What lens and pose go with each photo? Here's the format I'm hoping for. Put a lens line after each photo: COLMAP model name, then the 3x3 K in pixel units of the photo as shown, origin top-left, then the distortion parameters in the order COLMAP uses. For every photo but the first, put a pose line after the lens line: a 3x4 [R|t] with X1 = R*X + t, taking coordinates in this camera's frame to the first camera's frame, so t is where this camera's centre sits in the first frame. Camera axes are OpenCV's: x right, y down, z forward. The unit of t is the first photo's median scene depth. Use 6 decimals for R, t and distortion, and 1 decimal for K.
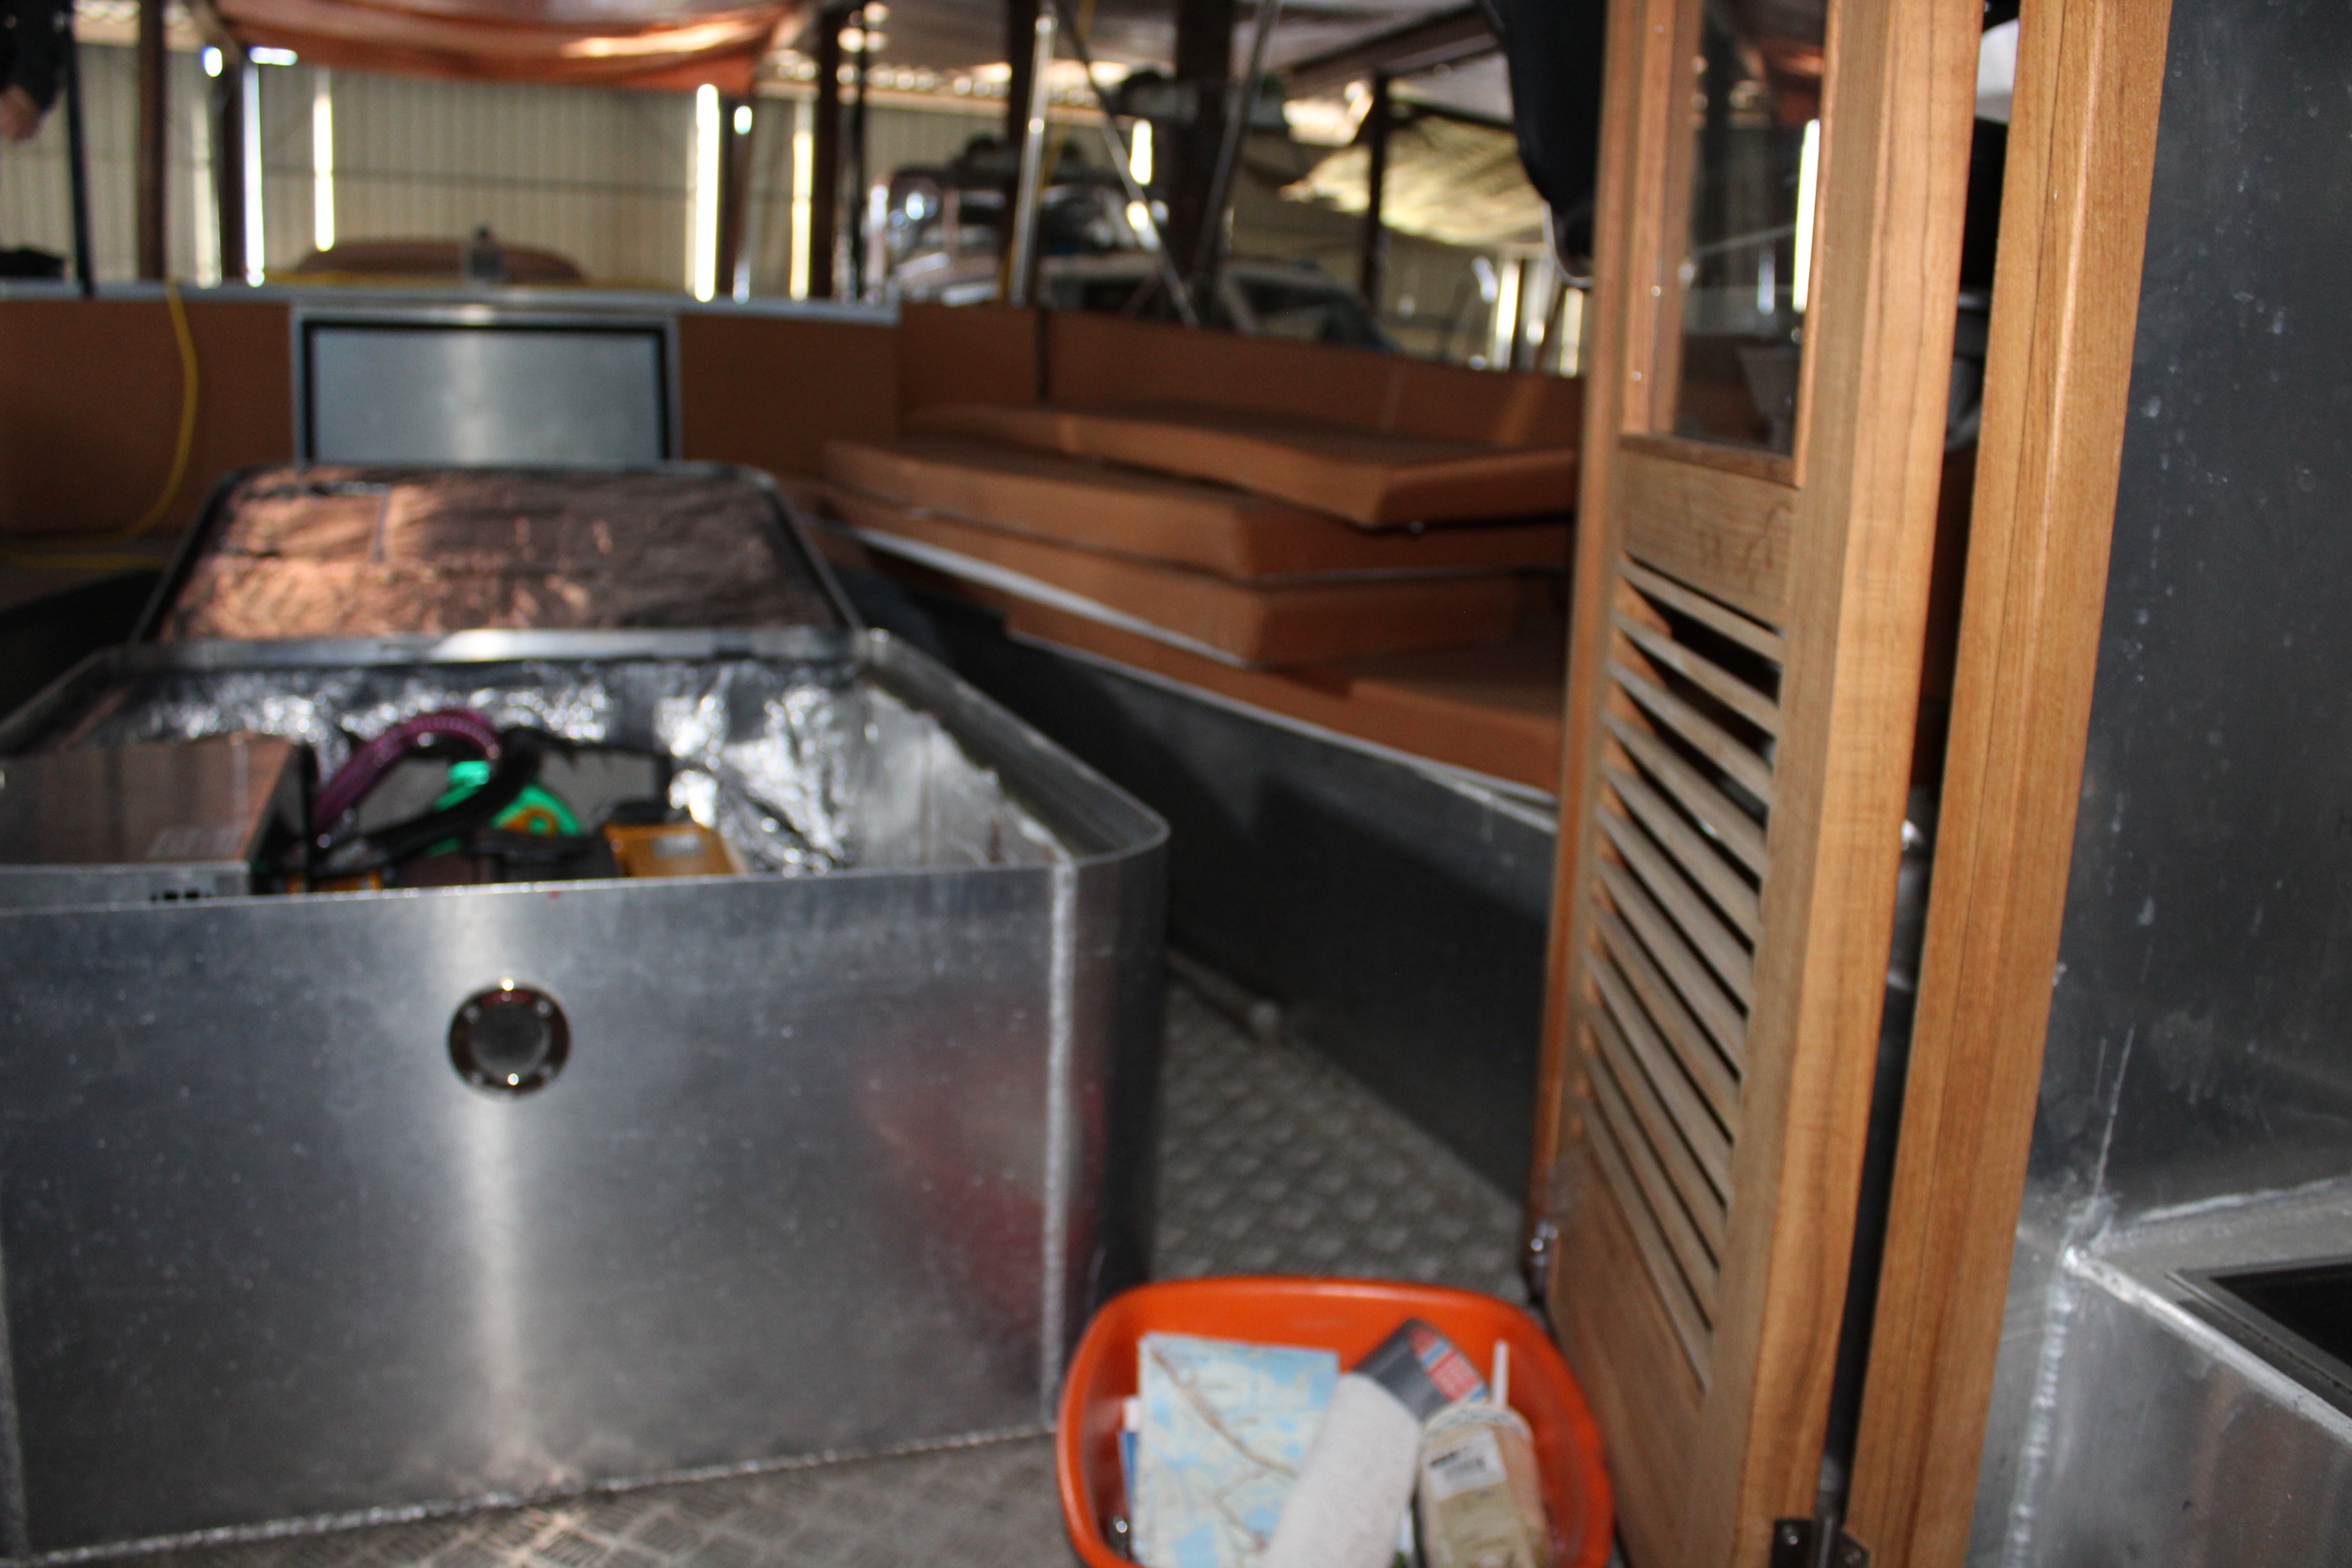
lens RADIAL K [[1946.0, 0, 1178.4], [0, 1946.0, 761.1], [0, 0, 1]] dist [-0.137531, 0.114536]
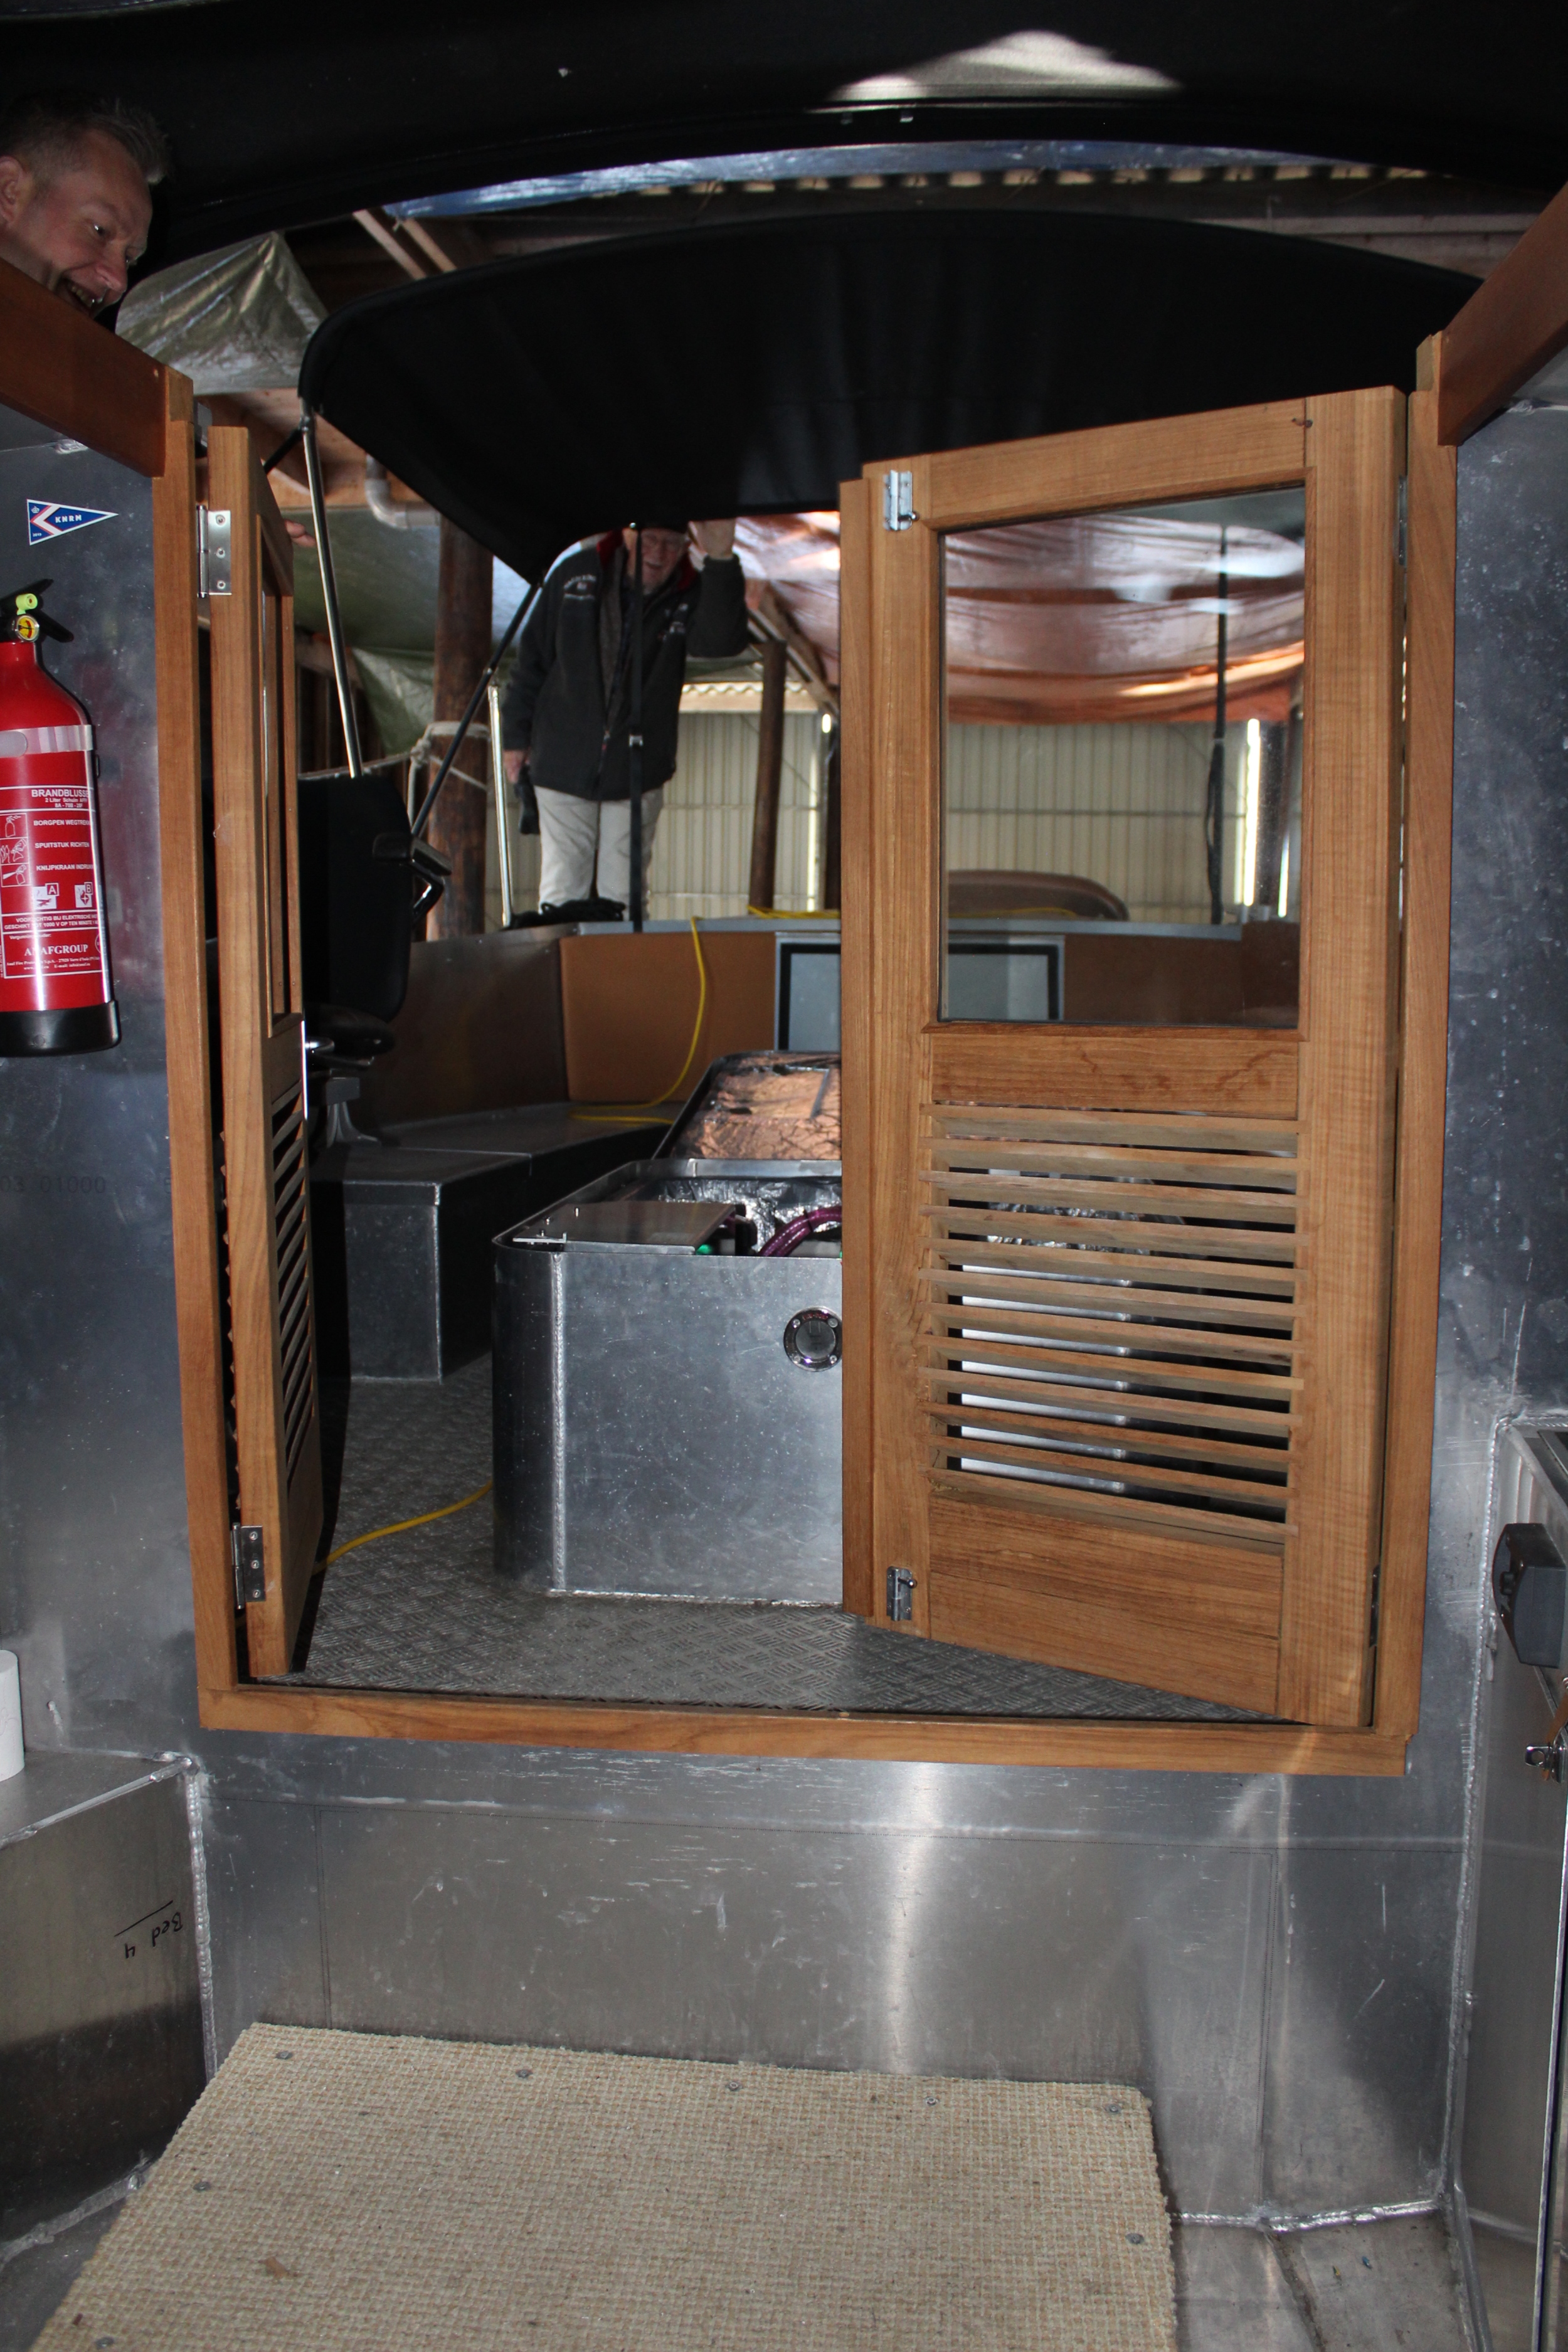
lens RADIAL K [[1946.2, 0, 784.0], [0, 1946.2, 1176.0], [0, 0, 1]] dist [-0.137531, 0.114536]
pose [[0.904514, 0.021462, -0.425903, 0.445918], [-0.063101, 0.994475, -0.083896, 0.152716], [0.421749, 0.102760, 0.900871, -0.773086]]
